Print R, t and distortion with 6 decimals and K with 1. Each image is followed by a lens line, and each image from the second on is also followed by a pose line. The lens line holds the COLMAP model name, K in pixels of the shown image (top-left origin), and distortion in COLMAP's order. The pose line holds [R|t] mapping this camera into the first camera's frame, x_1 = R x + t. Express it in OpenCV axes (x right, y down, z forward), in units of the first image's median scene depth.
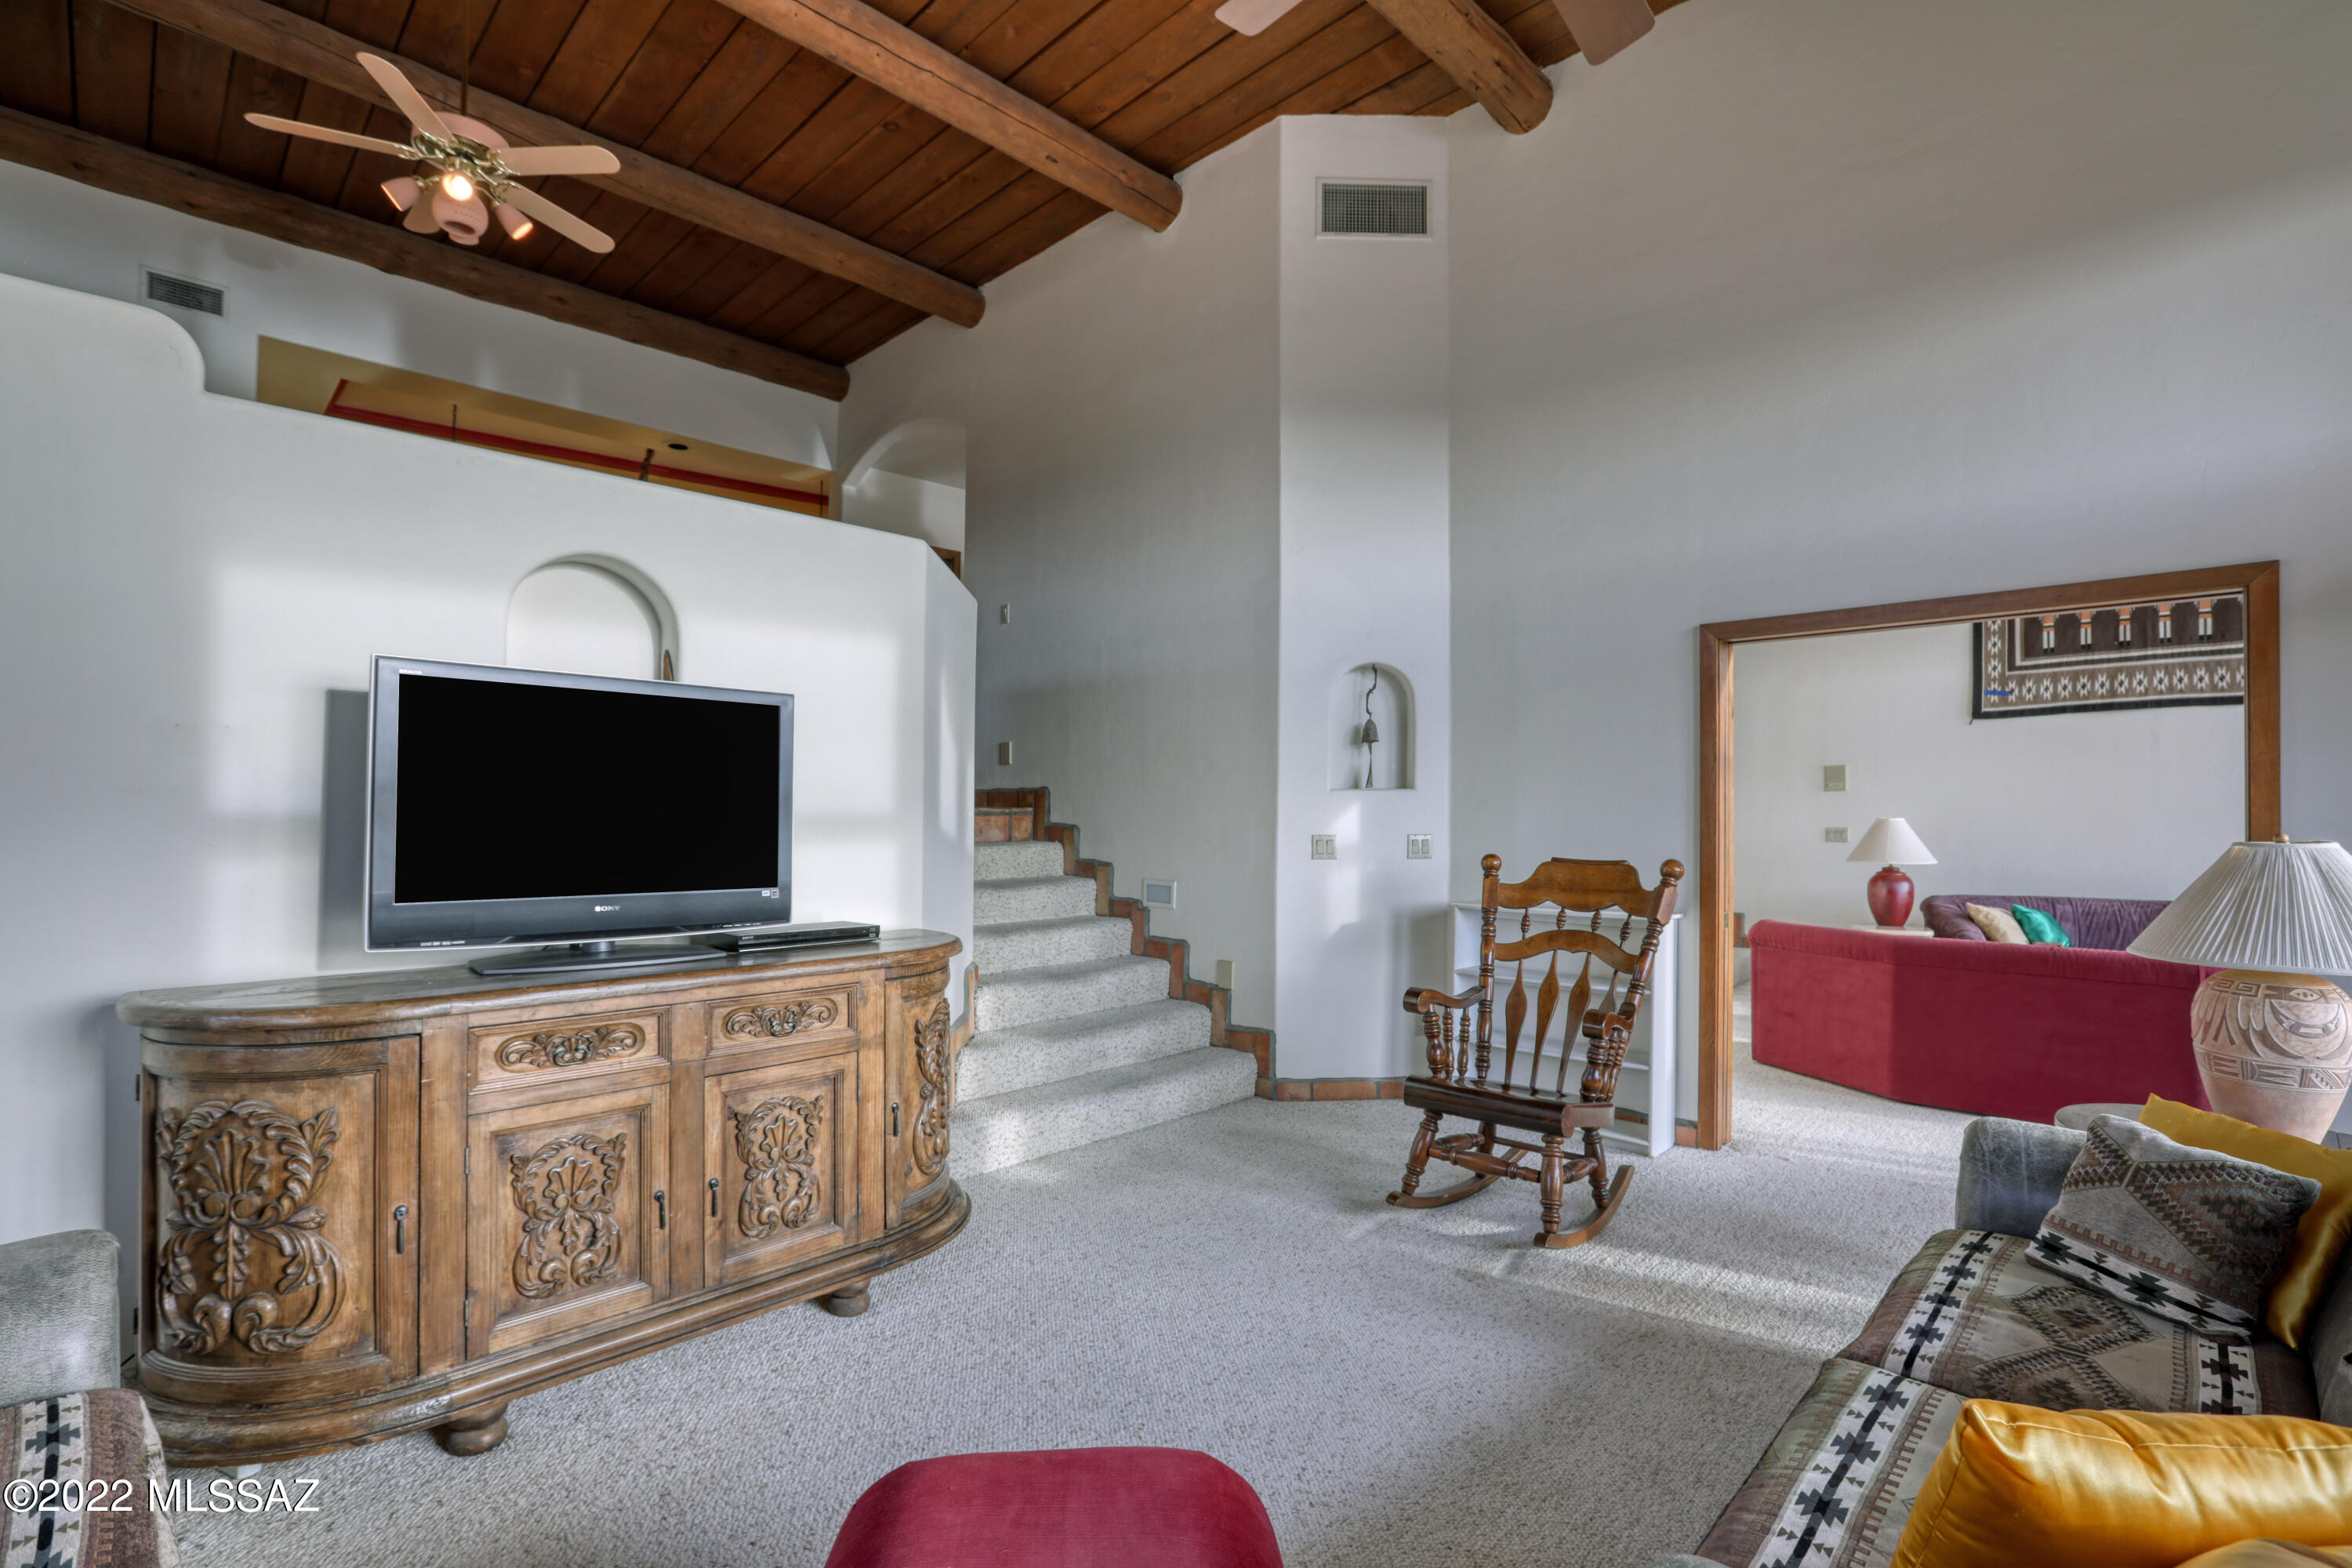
lens RADIAL K [[1080.5, 0, 1135.9], [0, 1080.5, 792.7], [0, 0, 1]] dist [0.024695, 0.000113]
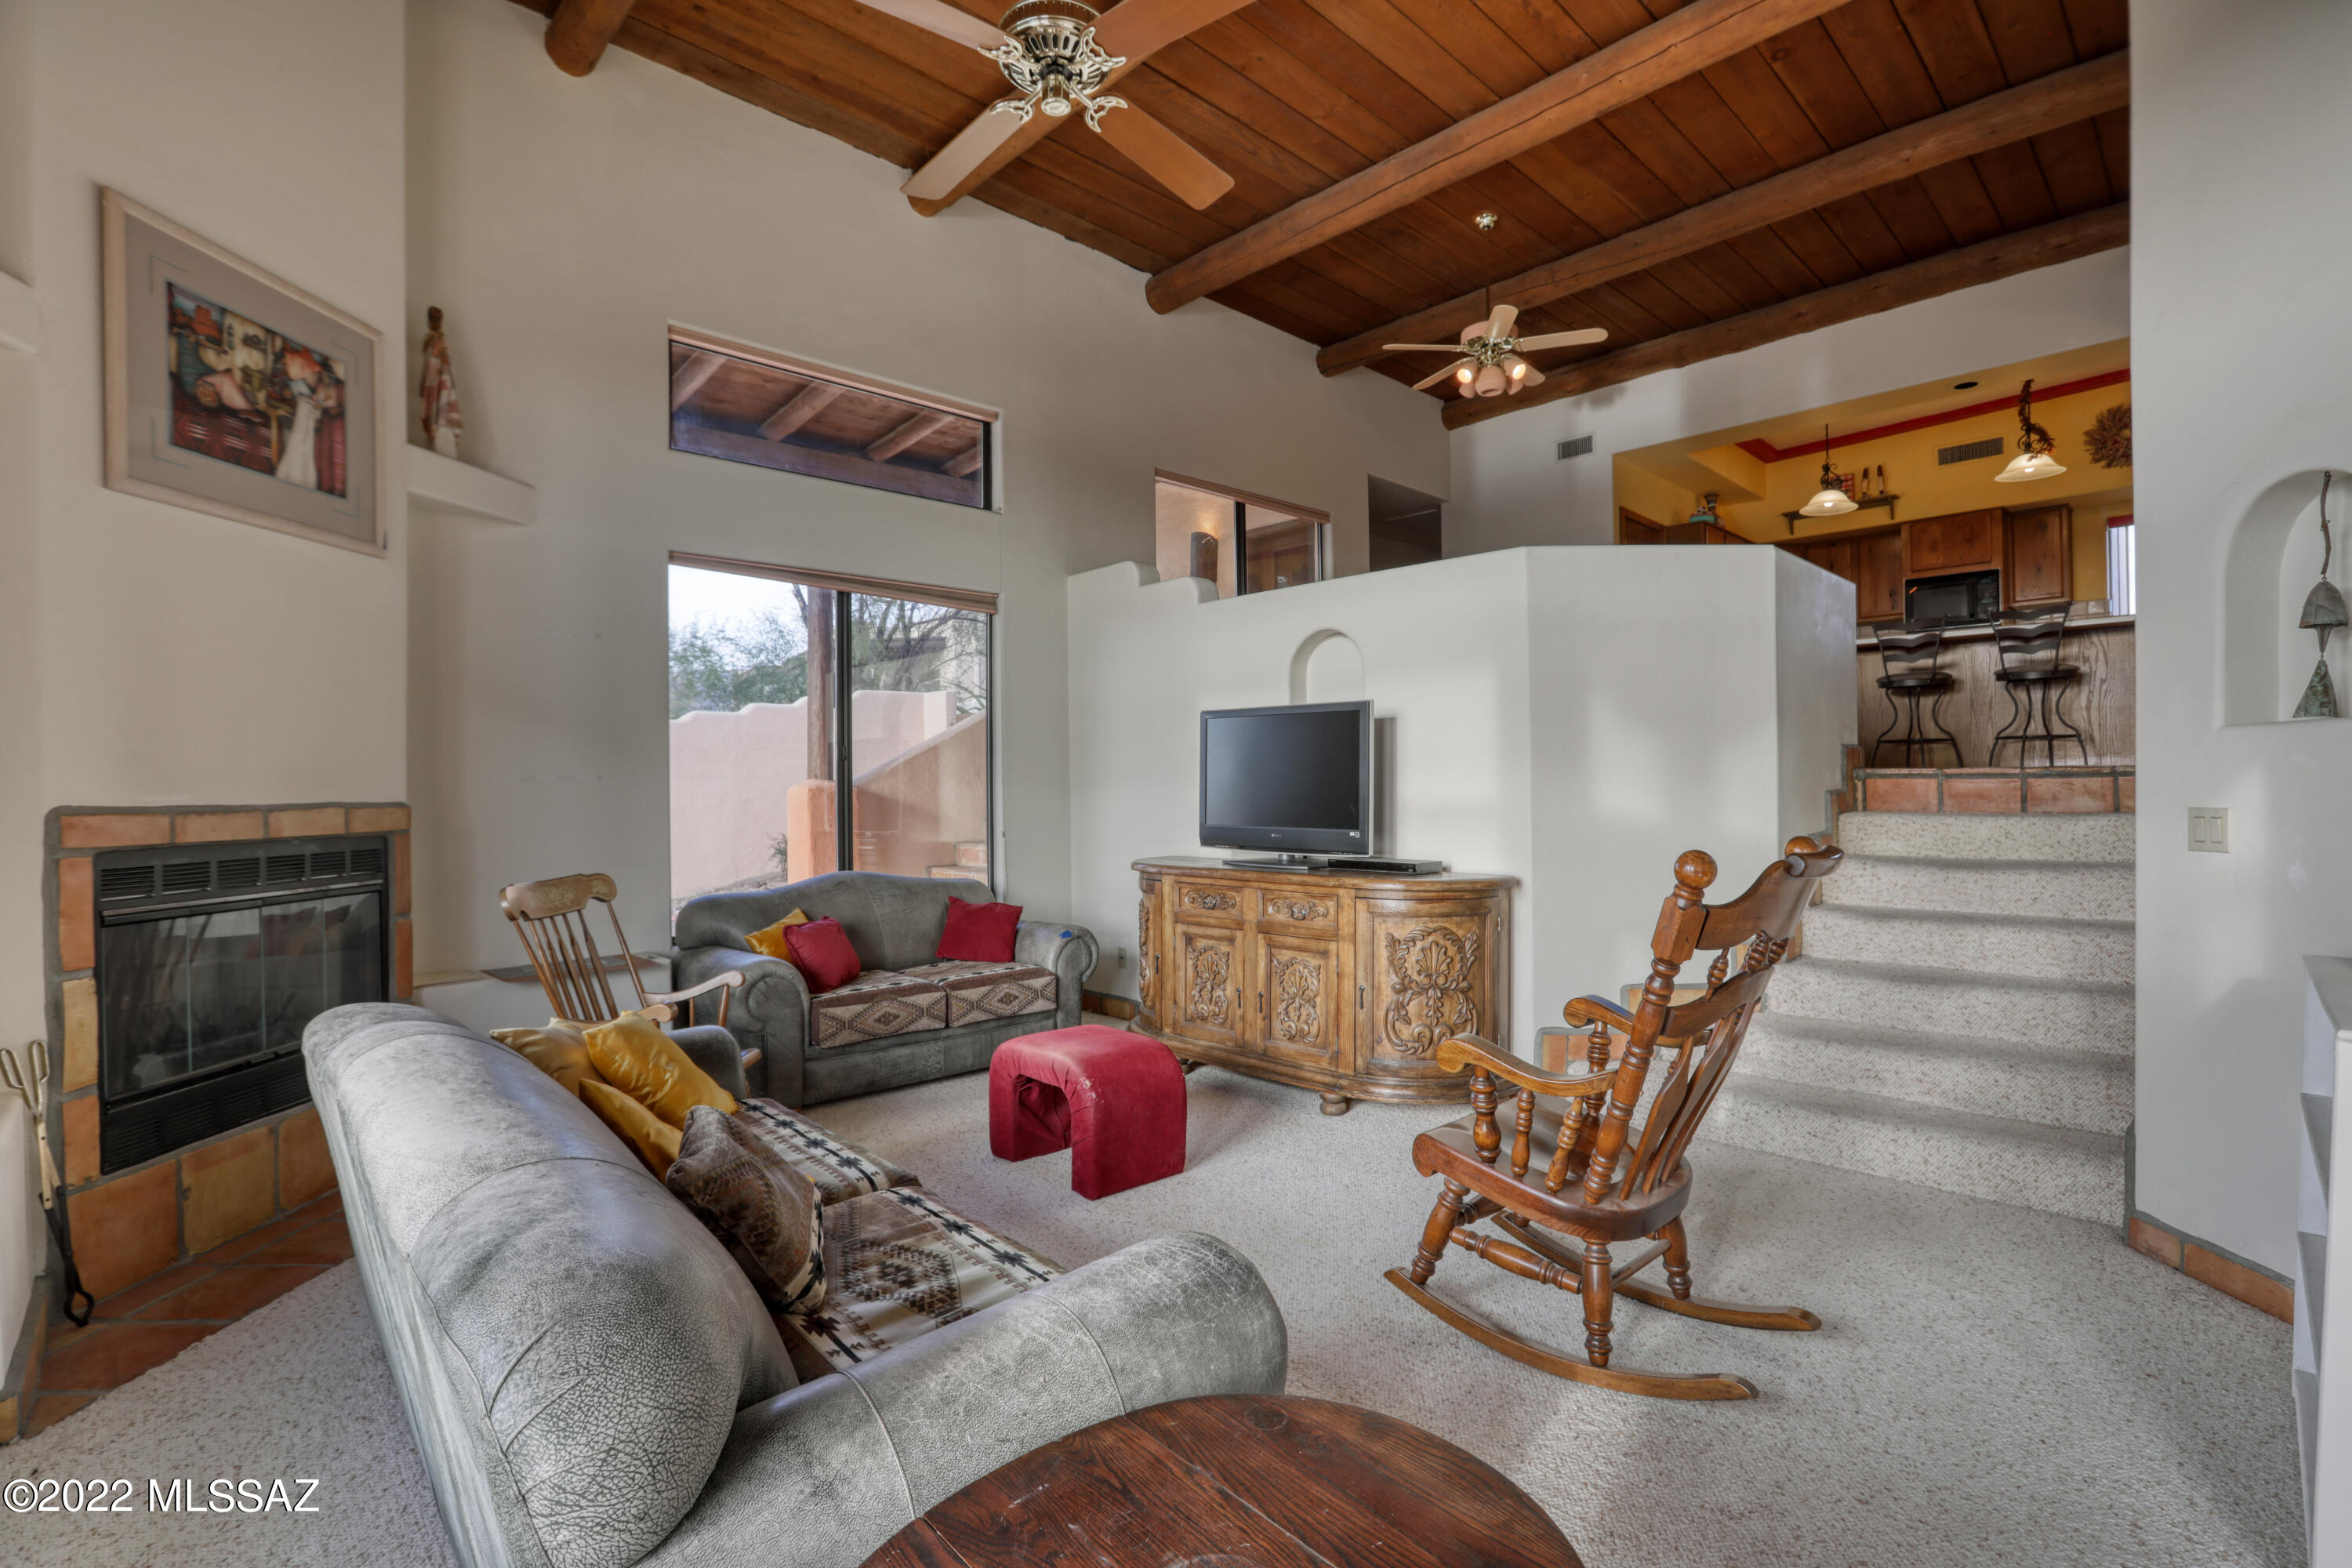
lens RADIAL K [[1100.4, 0, 1176.0], [0, 1100.4, 784.0], [0, 0, 1]] dist [-0.042337, 0.021380]
pose [[0.011306, -0.008749, -0.999898, 1.194827], [0.024641, 0.999660, -0.008468, 0.032493], [0.999632, -0.024543, 0.011517, 0.750829]]
